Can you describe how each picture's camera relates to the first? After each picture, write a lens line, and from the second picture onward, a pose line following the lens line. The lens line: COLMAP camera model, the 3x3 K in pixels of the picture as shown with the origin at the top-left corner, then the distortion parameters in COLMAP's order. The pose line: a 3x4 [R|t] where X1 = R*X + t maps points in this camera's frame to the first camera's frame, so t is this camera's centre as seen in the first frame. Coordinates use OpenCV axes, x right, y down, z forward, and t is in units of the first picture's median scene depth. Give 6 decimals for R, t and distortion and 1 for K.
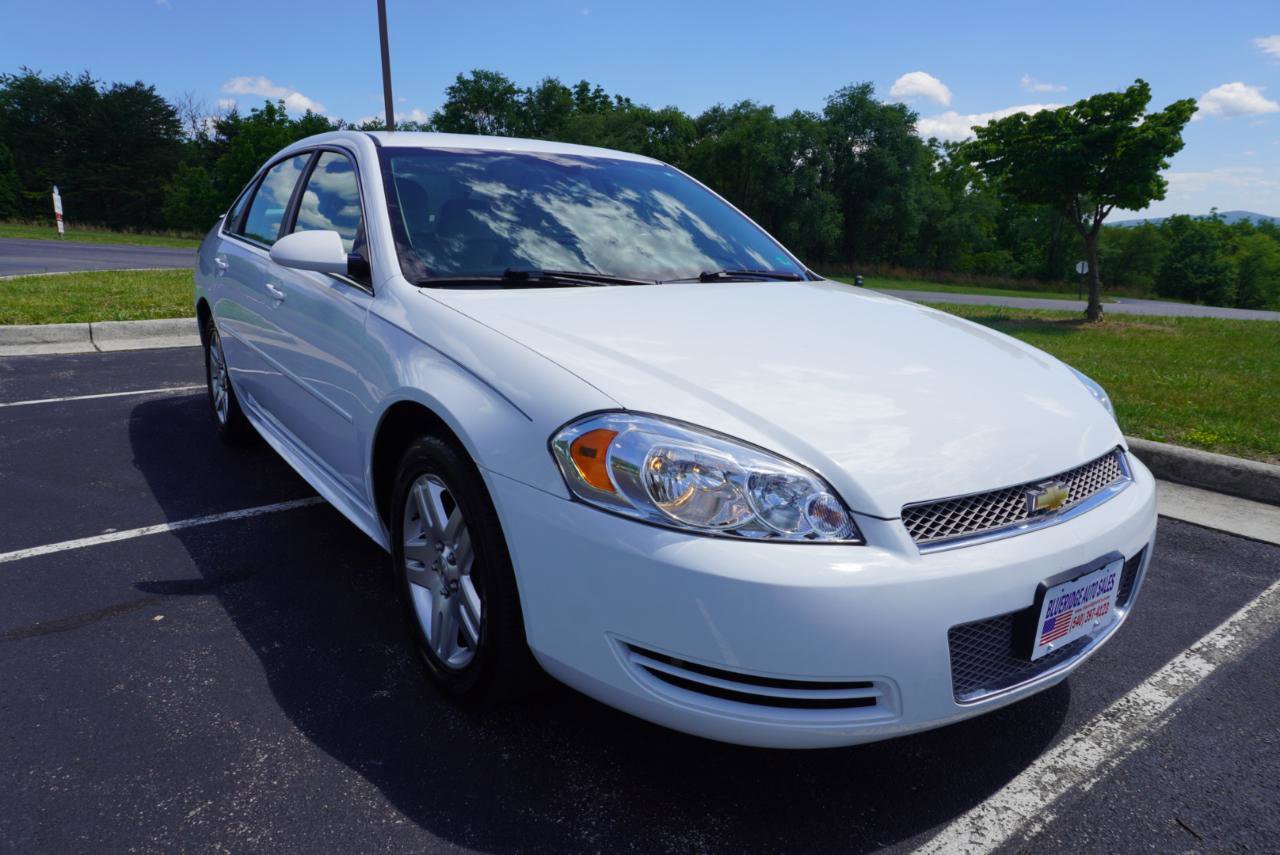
lens RADIAL K [[856.2, 0, 642.1], [0, 856.2, 431.1], [0, 0, 1]] dist [-0.043320, 0.024595]
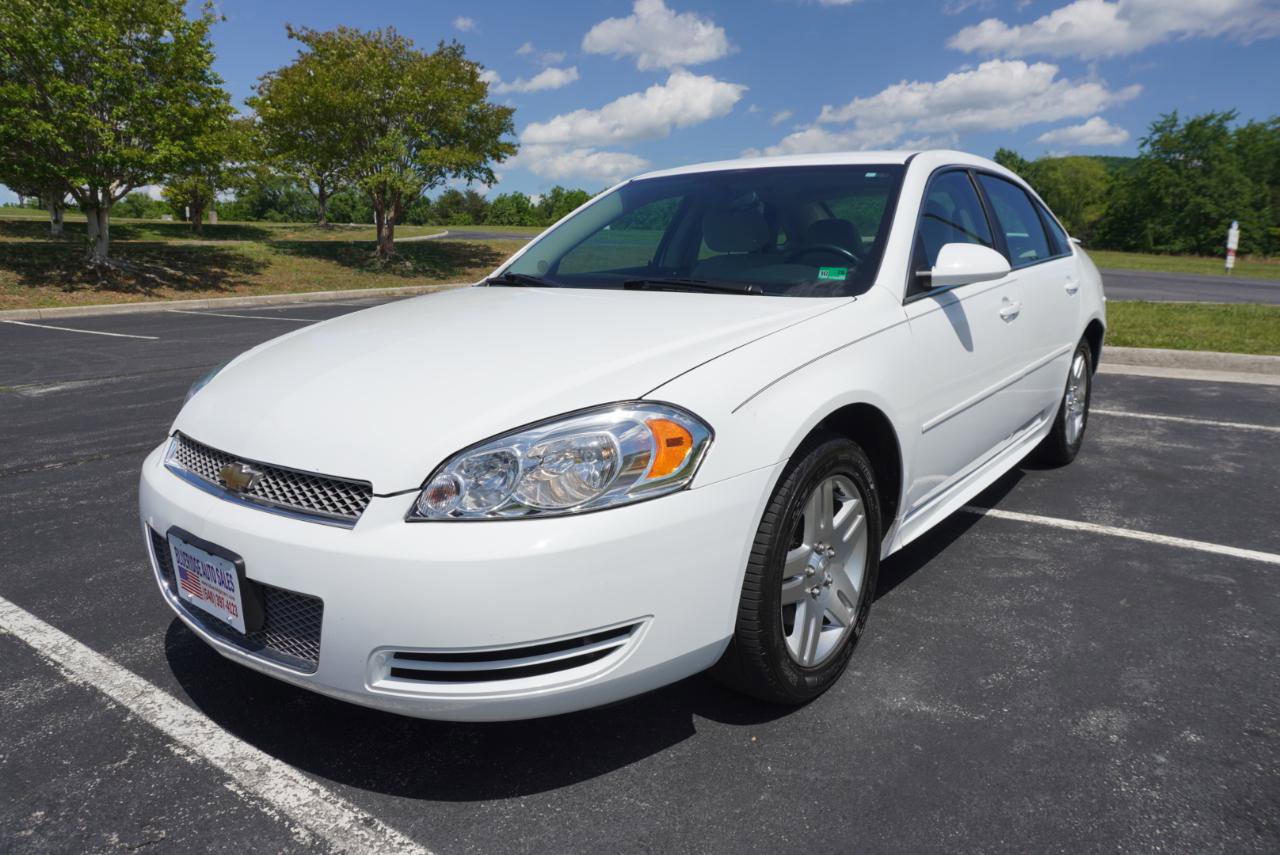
lens RADIAL K [[856.2, 0, 636.3], [0, 856.2, 416.9], [0, 0, 1]] dist [-0.043320, 0.024595]
pose [[0.275264, 0.160641, -0.947852, 1.106853], [-0.216118, 0.971045, 0.101809, -0.143667], [0.936762, 0.176823, 0.302011, 0.780136]]
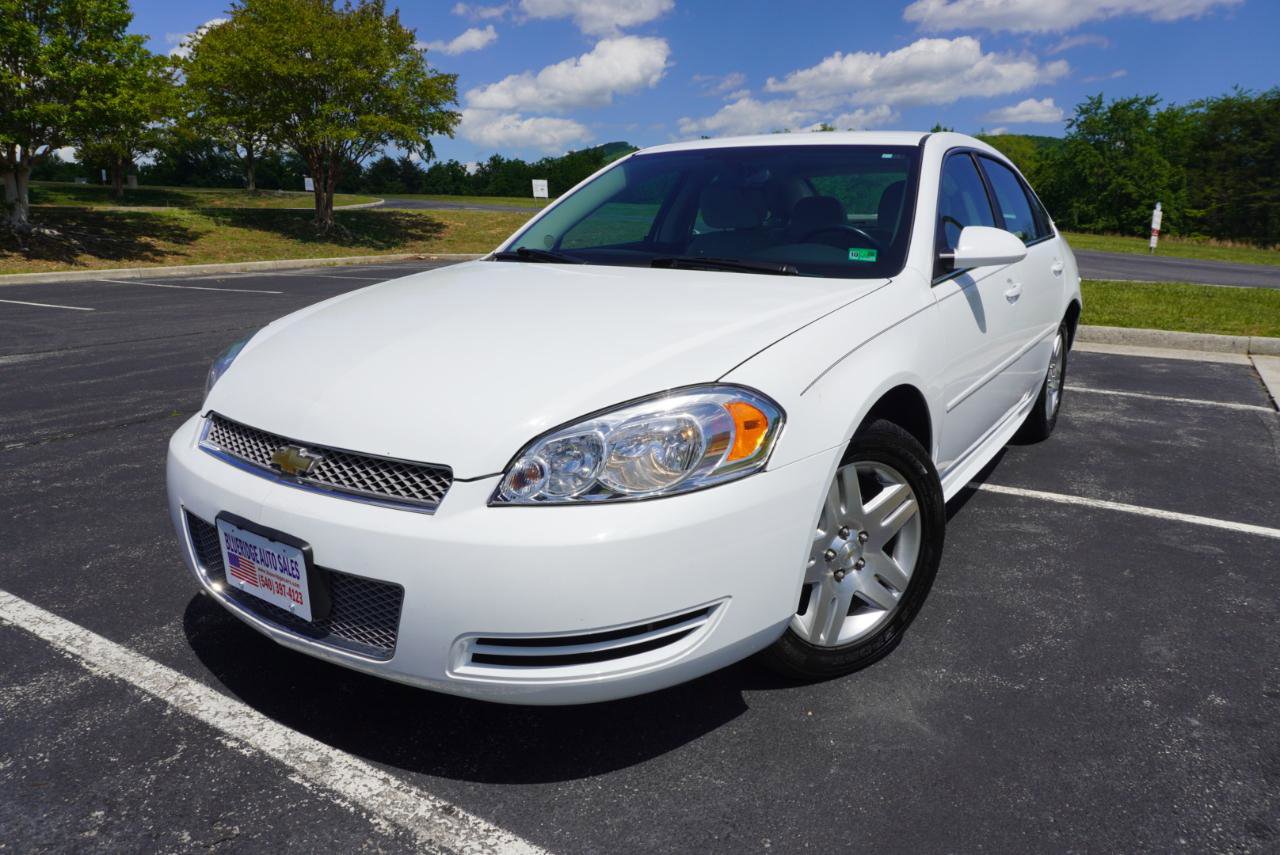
lens RADIAL K [[856.2, 0, 636.3], [0, 856.2, 417.7], [0, 0, 1]] dist [-0.043320, 0.024595]
pose [[0.344304, 0.190769, -0.919272, 1.067920], [-0.222638, 0.967800, 0.117453, -0.126481], [0.912078, 0.164225, 0.375690, 0.674712]]
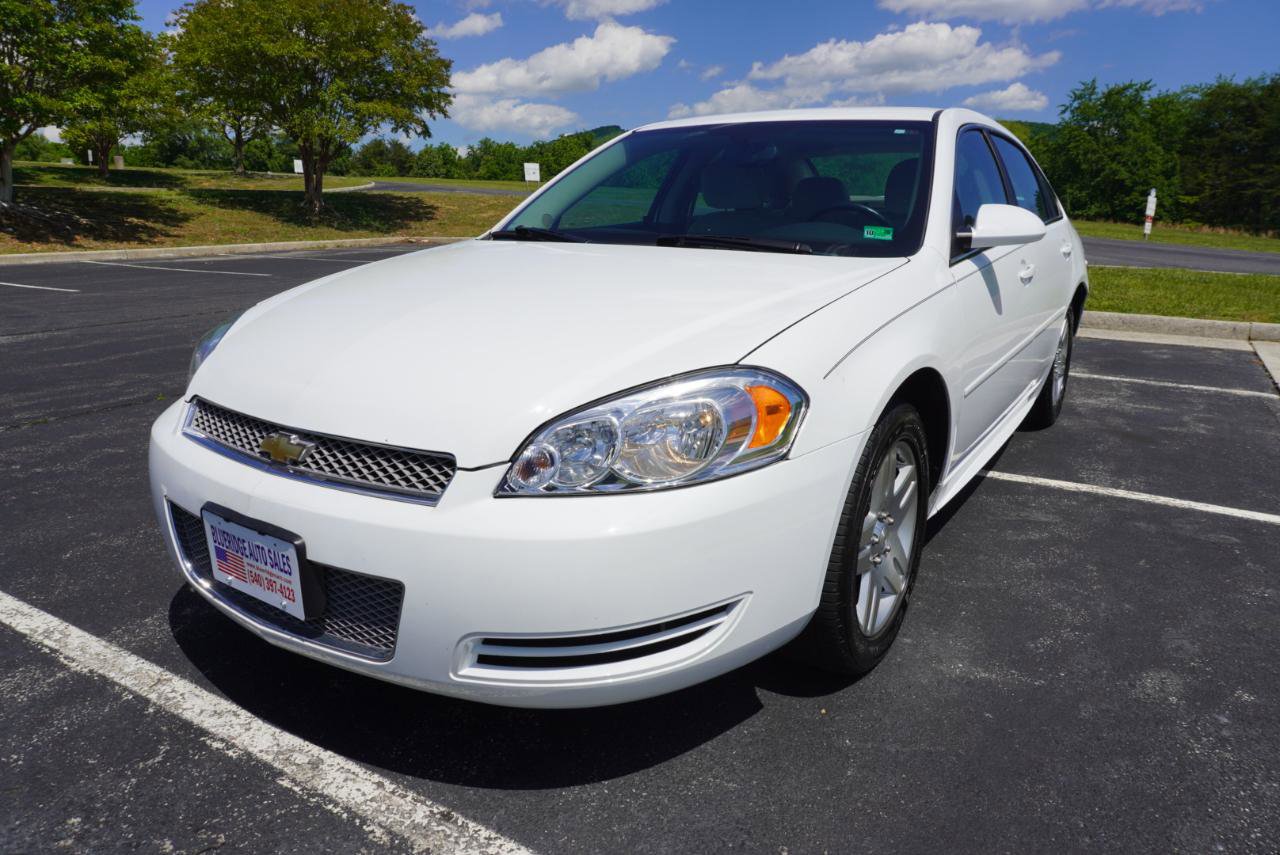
lens RADIAL K [[856.2, 0, 636.3], [0, 856.2, 418.3], [0, 0, 1]] dist [-0.043320, 0.024595]
pose [[0.352667, 0.208237, -0.912285, 1.026414], [-0.226336, 0.964959, 0.132764, -0.117850], [0.907964, 0.159661, 0.387441, 0.677424]]
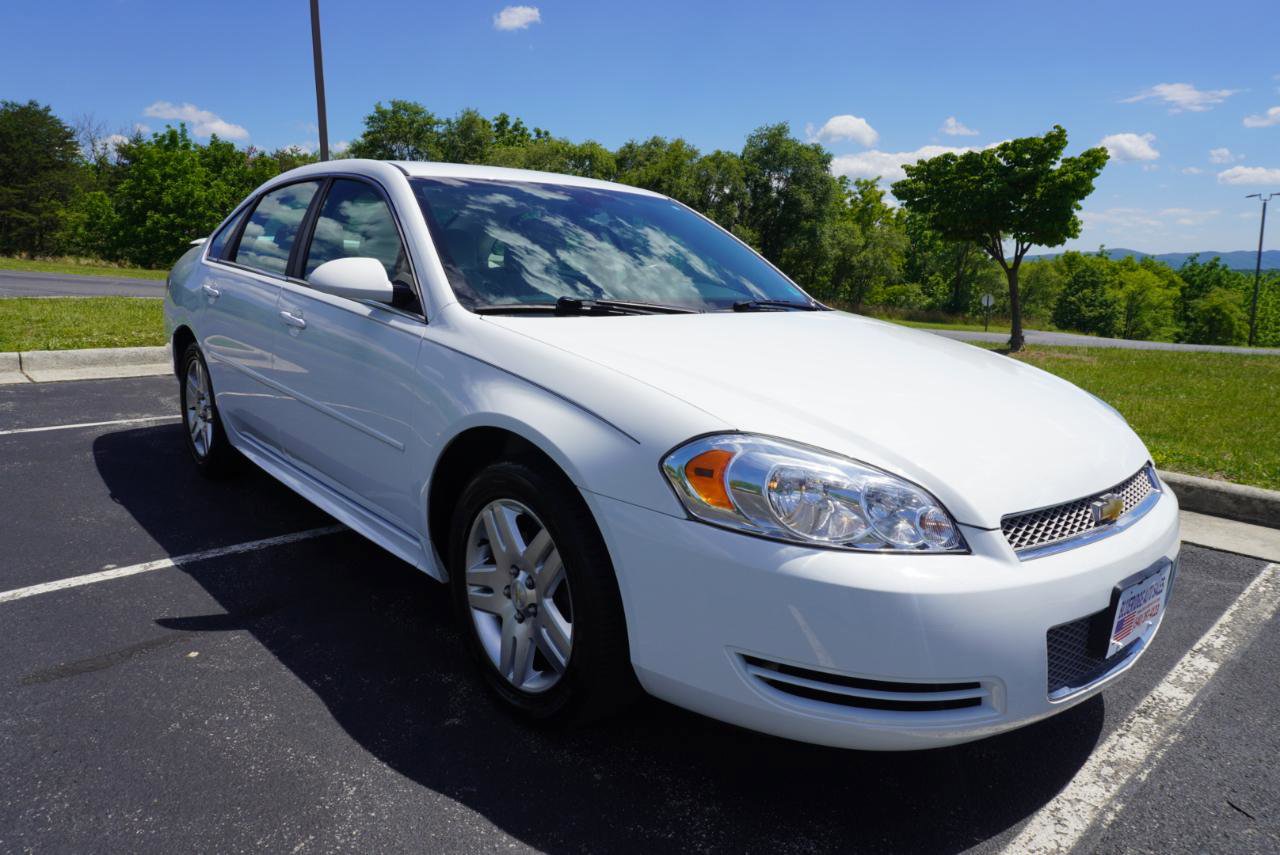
lens RADIAL K [[856.2, 0, 643.9], [0, 856.2, 428.5], [0, 0, 1]] dist [-0.043320, 0.024595]
pose [[0.995135, -0.008823, 0.098127, -0.152281], [0.012606, 0.999198, -0.037998, 0.006501], [-0.097713, 0.039050, 0.994448, -0.019428]]
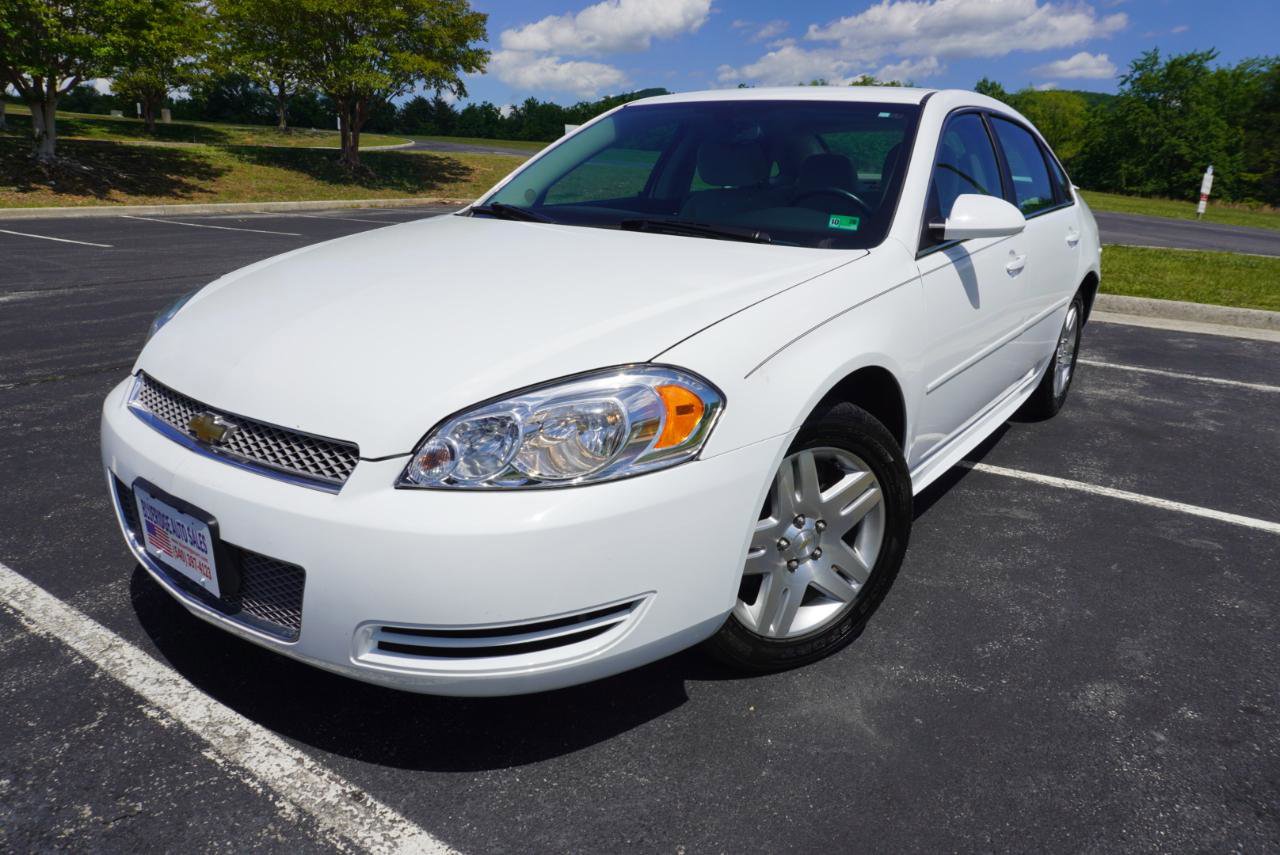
lens RADIAL K [[856.2, 0, 636.1], [0, 856.2, 417.3], [0, 0, 1]] dist [-0.043320, 0.024595]
pose [[0.306833, 0.254600, -0.917078, 1.045624], [-0.251813, 0.950937, 0.179749, -0.159955], [0.917847, 0.175779, 0.355890, 0.755488]]
